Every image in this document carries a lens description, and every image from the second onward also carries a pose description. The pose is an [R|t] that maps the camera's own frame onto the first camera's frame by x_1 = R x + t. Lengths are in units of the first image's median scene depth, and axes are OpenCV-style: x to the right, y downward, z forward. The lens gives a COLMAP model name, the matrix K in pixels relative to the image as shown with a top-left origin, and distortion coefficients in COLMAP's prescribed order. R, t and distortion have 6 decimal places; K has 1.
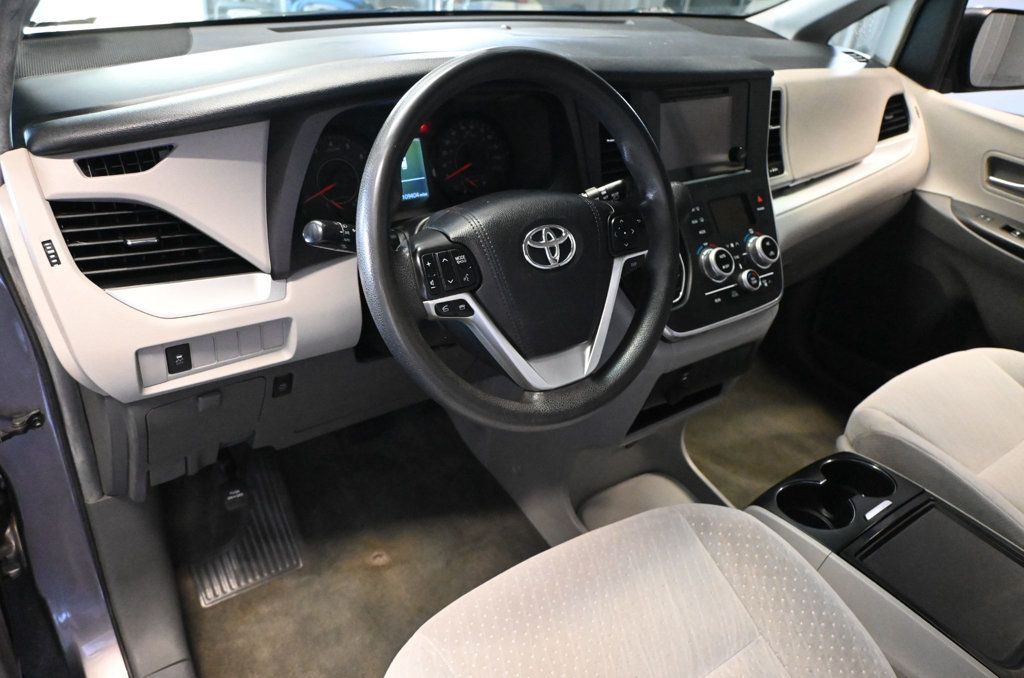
lens RADIAL K [[685.4, 0, 512.0], [0, 685.4, 339.0], [0, 0, 1]] dist [-0.016944, -0.003854]
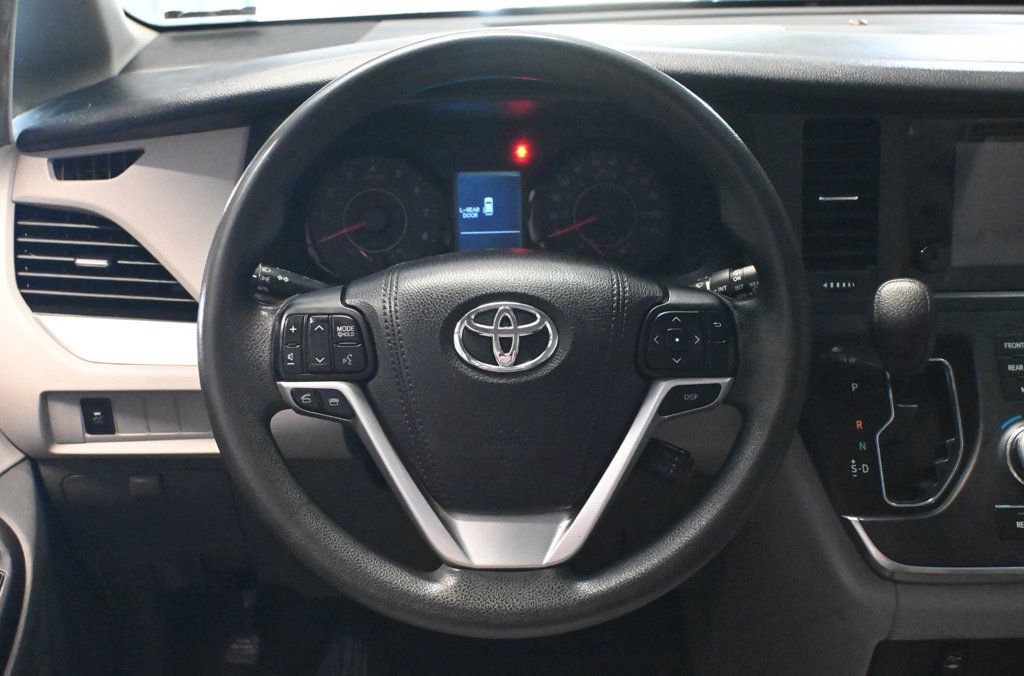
lens RADIAL K [[1135.3, 0, 512.0], [0, 1135.3, 338.0], [0, 0, 1]] dist [-0.019190, -0.017393]
pose [[0.846645, 0.136652, -0.514314, 0.572470], [-0.222242, 0.968947, -0.108400, -0.023036], [0.483530, 0.206079, 0.850723, 0.123879]]
